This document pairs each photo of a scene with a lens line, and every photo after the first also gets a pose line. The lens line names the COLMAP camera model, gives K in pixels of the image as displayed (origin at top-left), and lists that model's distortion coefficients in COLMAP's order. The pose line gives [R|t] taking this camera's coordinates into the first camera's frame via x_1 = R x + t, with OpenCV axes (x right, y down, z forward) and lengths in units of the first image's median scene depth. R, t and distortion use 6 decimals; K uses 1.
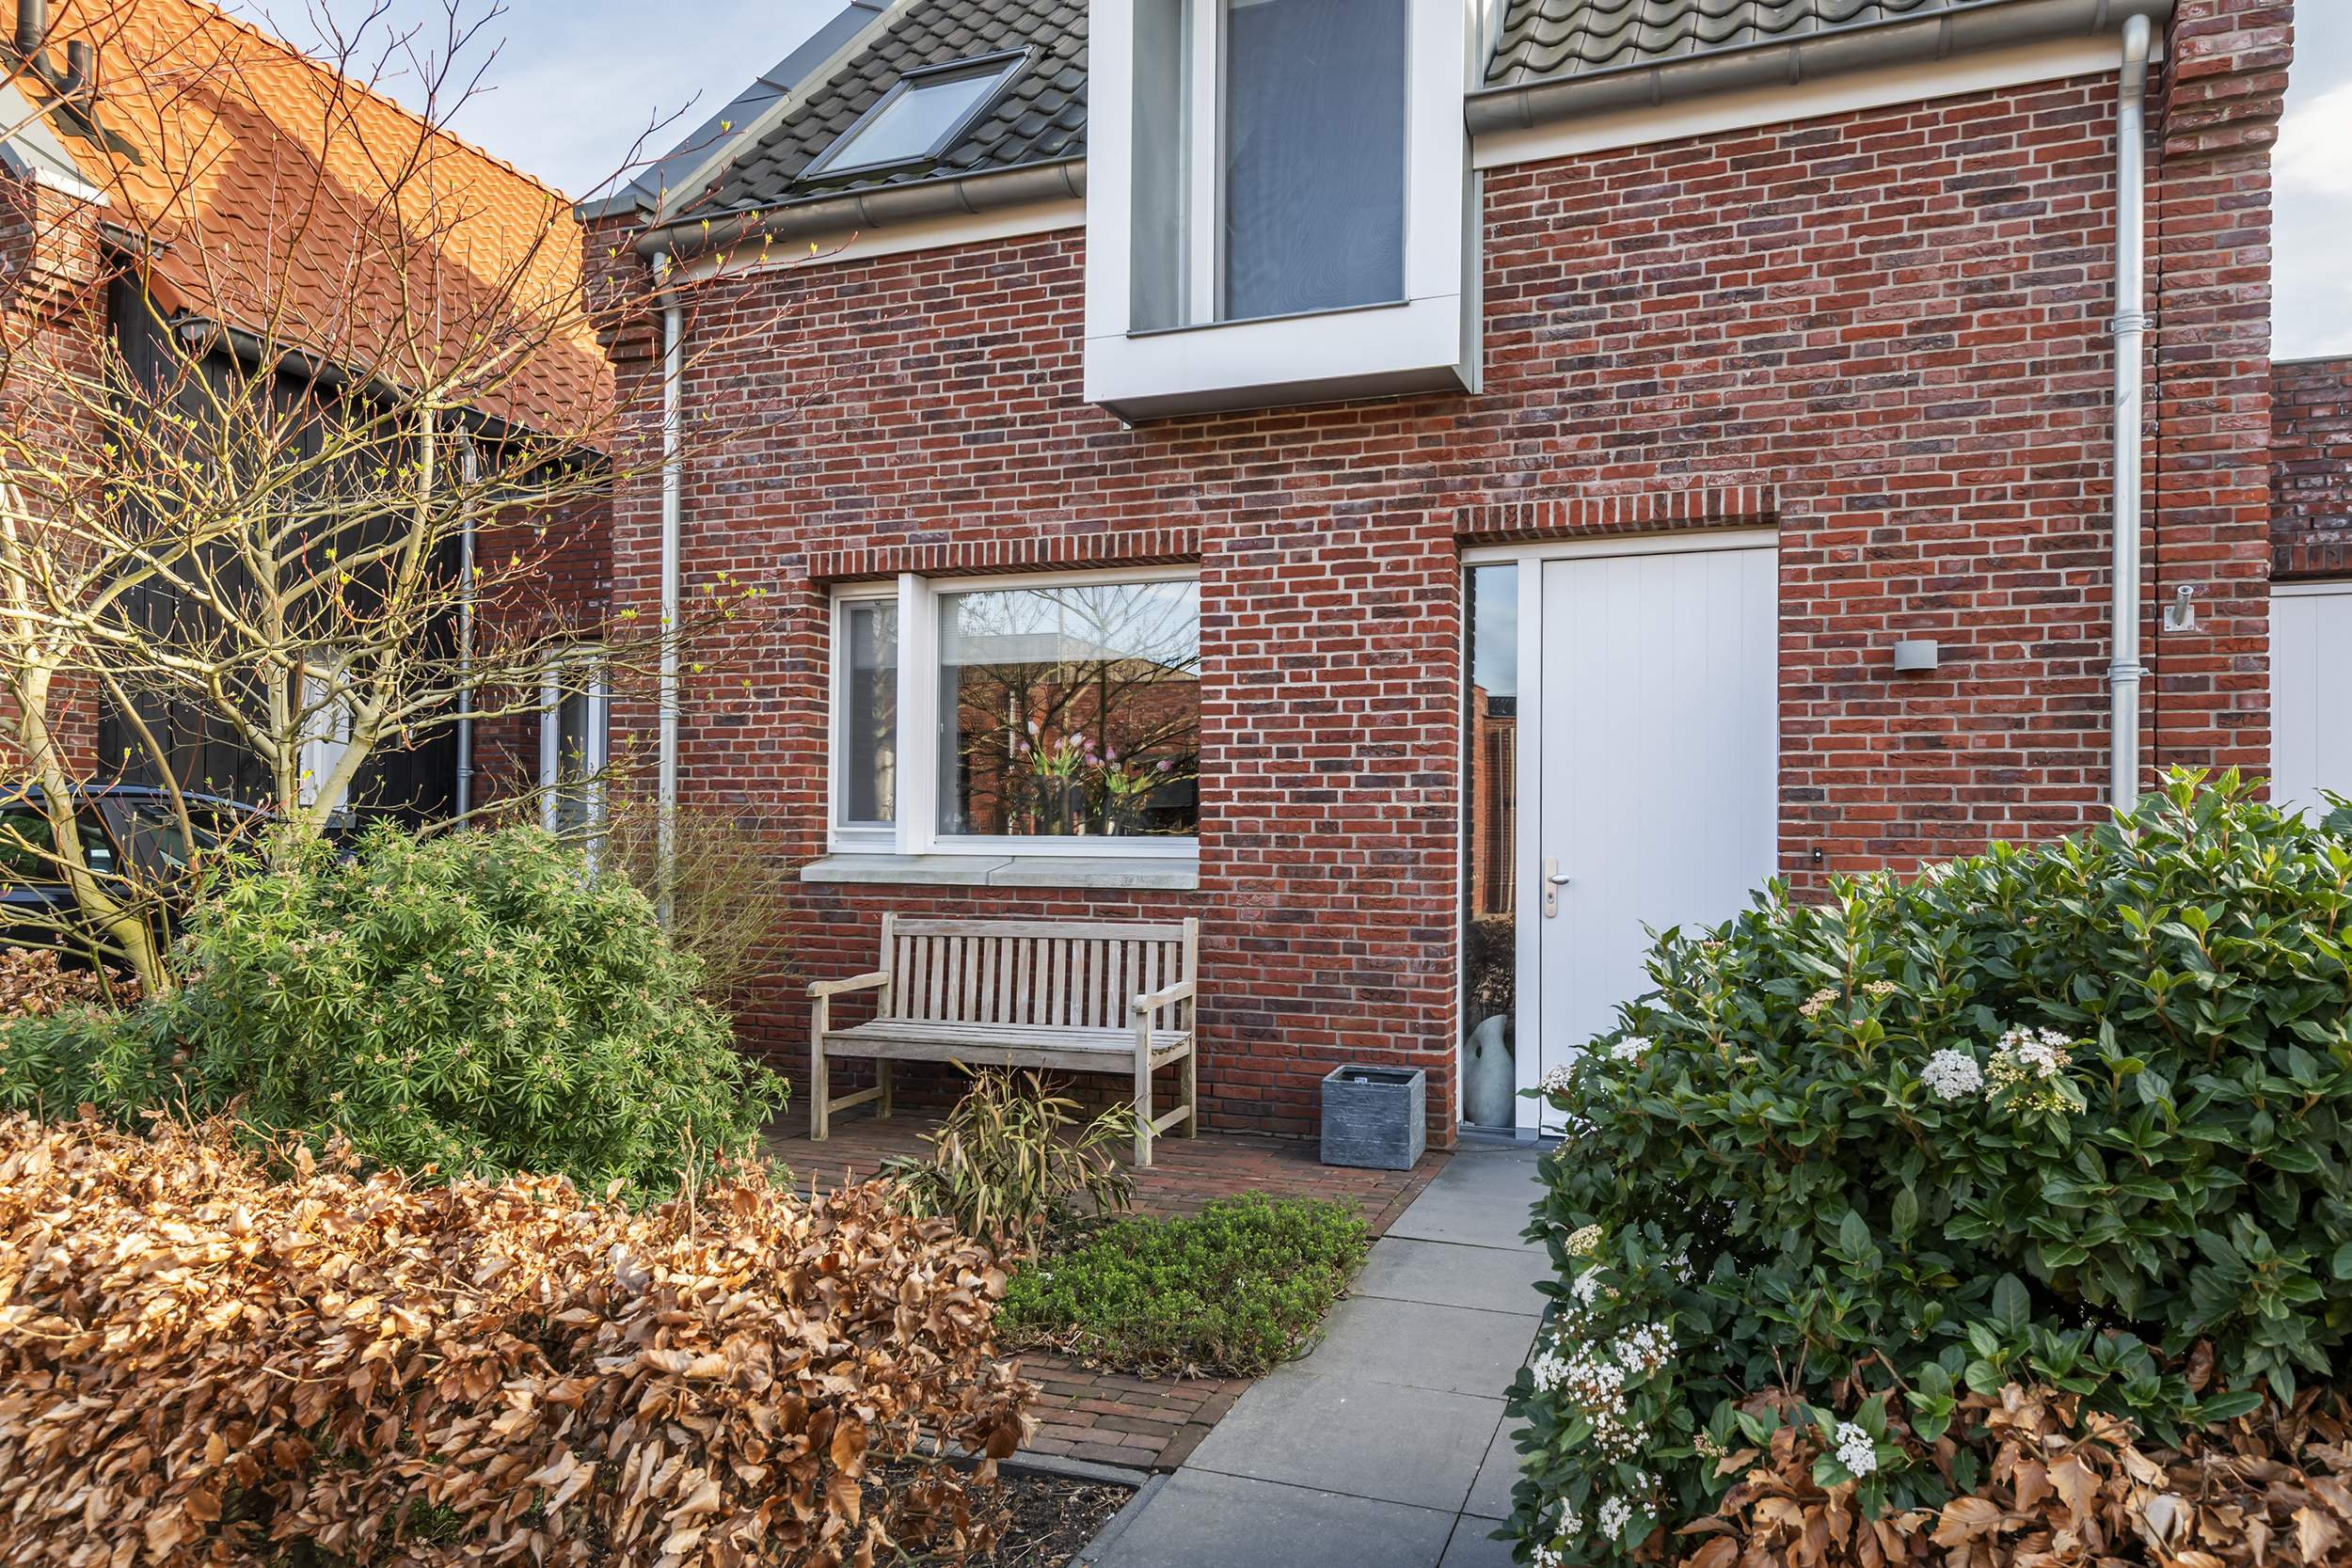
lens RADIAL K [[1523.6, 0, 1168.4], [0, 1523.6, 785.0], [0, 0, 1]] dist [0.039115, -0.022953]
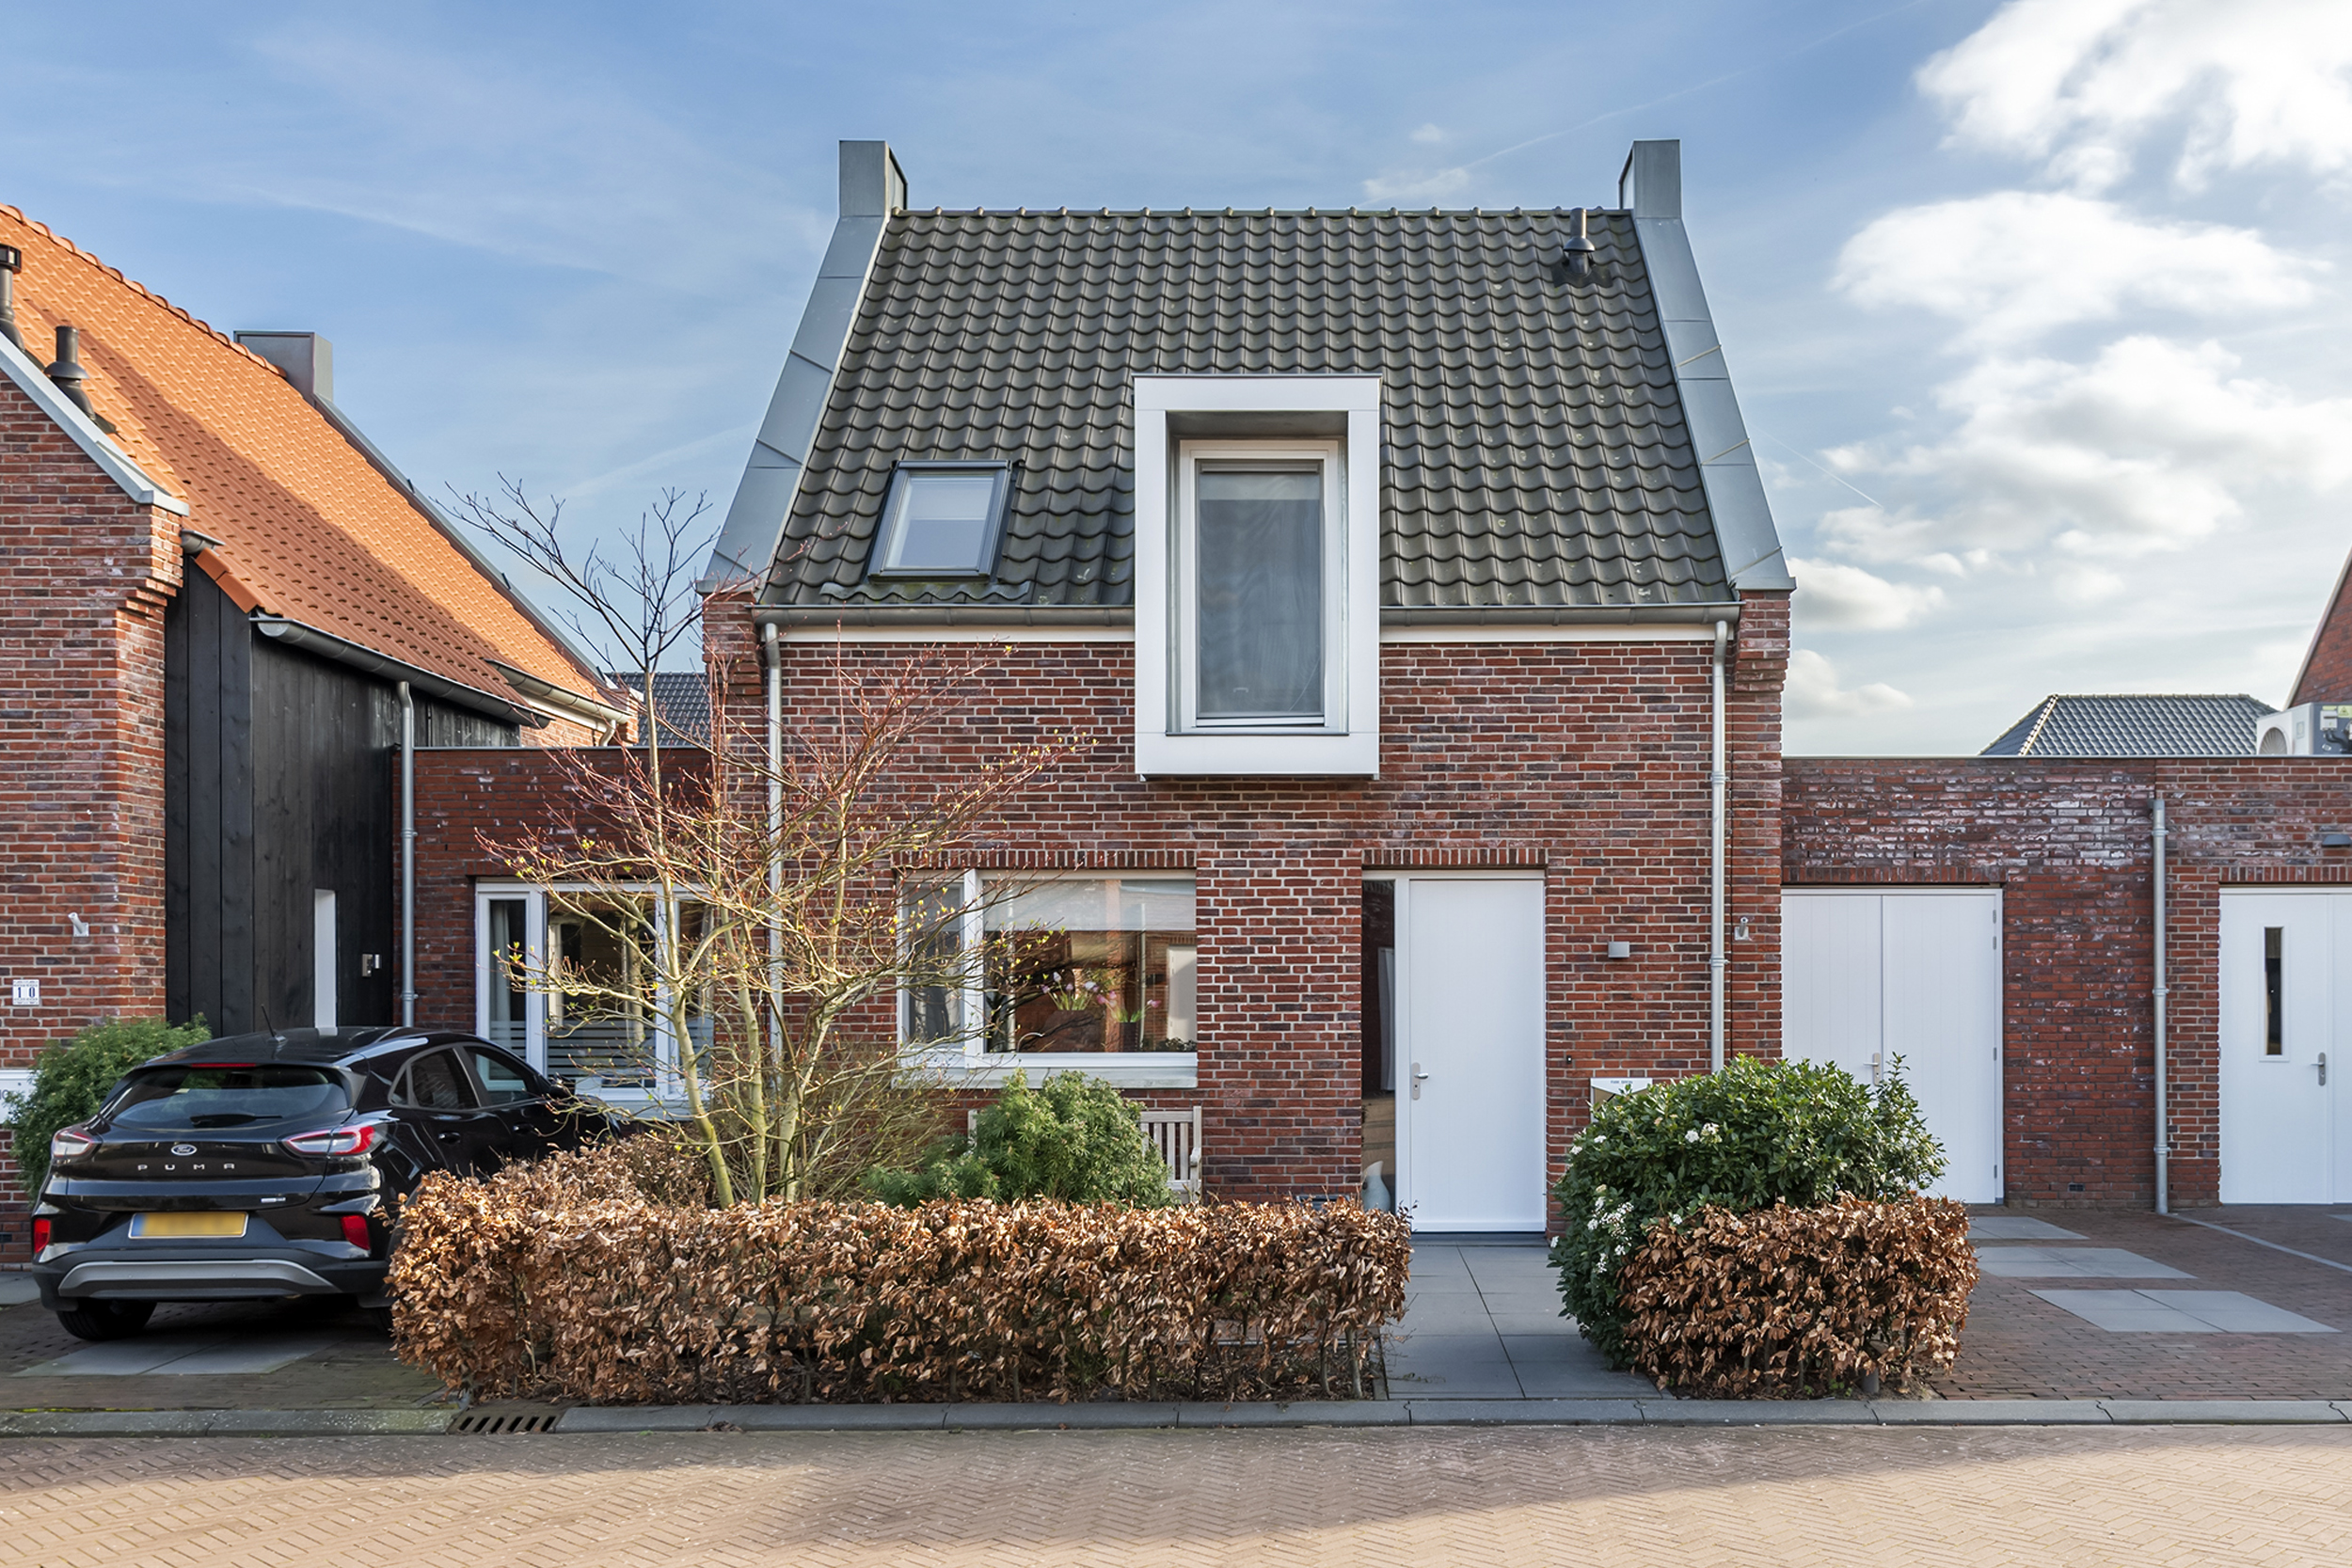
lens RADIAL K [[2222.8, 0, 1227.8], [0, 2222.8, 903.6], [0, 0, 1]] dist [0.071675, 0.000000]
pose [[0.938894, 0.000564, 0.344207, -0.787733], [0.000261, 0.999997, -0.002351, -0.121606], [-0.344207, 0.002297, 0.938891, -1.212547]]
